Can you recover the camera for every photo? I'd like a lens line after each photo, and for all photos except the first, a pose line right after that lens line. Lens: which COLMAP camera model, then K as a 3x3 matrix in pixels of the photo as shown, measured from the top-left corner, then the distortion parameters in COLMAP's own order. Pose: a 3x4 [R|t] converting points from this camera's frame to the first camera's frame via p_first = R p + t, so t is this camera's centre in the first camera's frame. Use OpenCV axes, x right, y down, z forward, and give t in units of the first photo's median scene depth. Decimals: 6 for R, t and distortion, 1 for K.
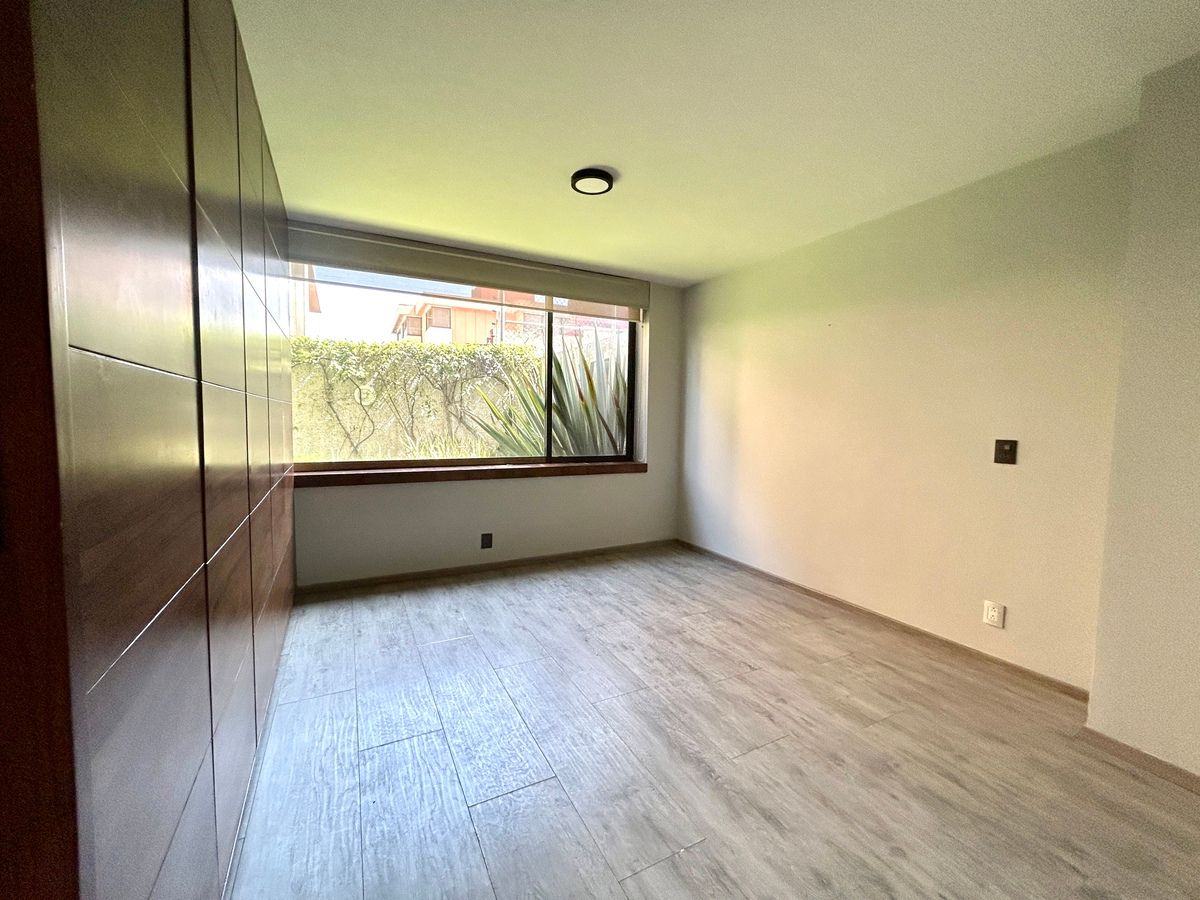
lens RADIAL K [[487.3, 0, 599.0], [0, 487.3, 450.5], [0, 0, 1]] dist [0.004164, -0.000757]
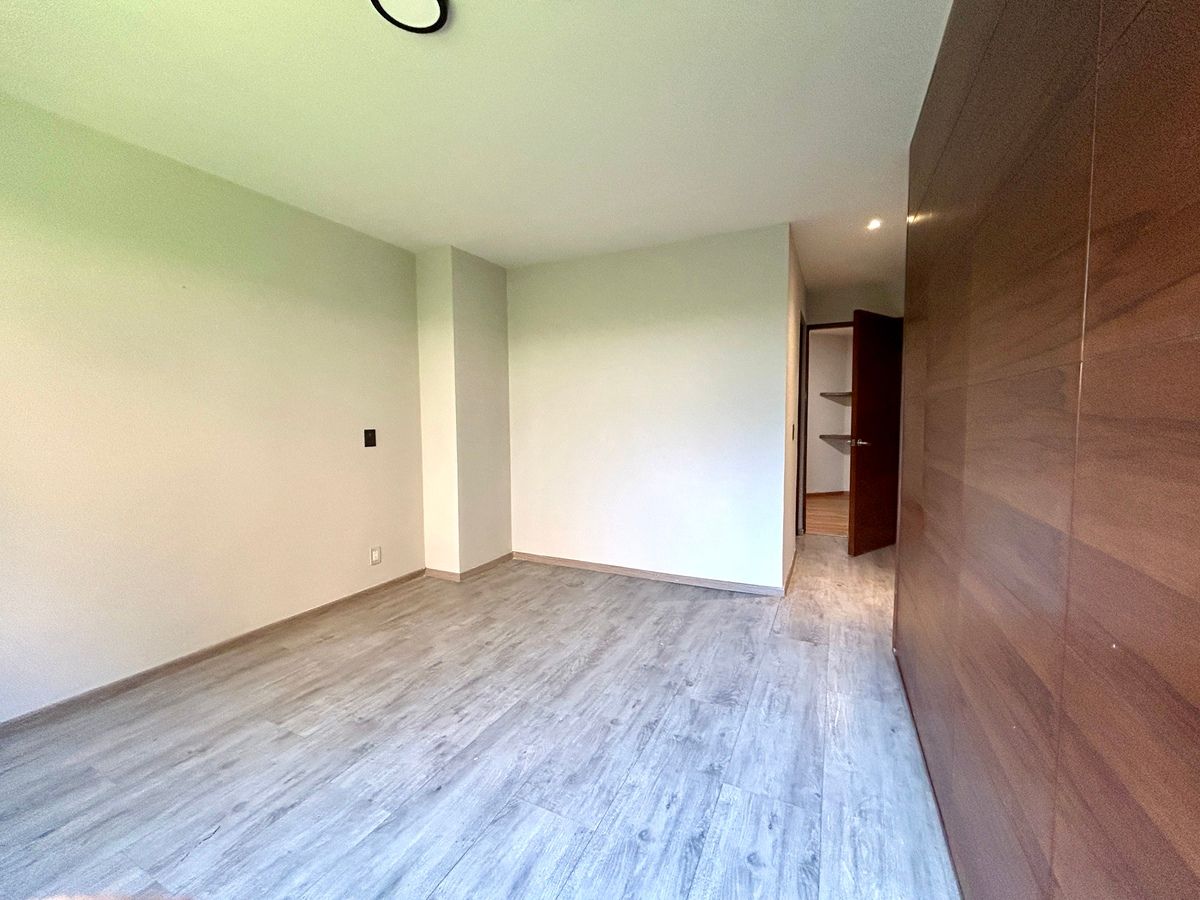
lens RADIAL K [[487.3, 0, 599.4], [0, 487.3, 445.5], [0, 0, 1]] dist [0.004164, -0.000757]
pose [[-0.593270, -0.055435, 0.803093, -0.647672], [0.053033, 0.992767, 0.107704, -0.087702], [-0.803255, 0.106488, -0.586039, 1.241530]]
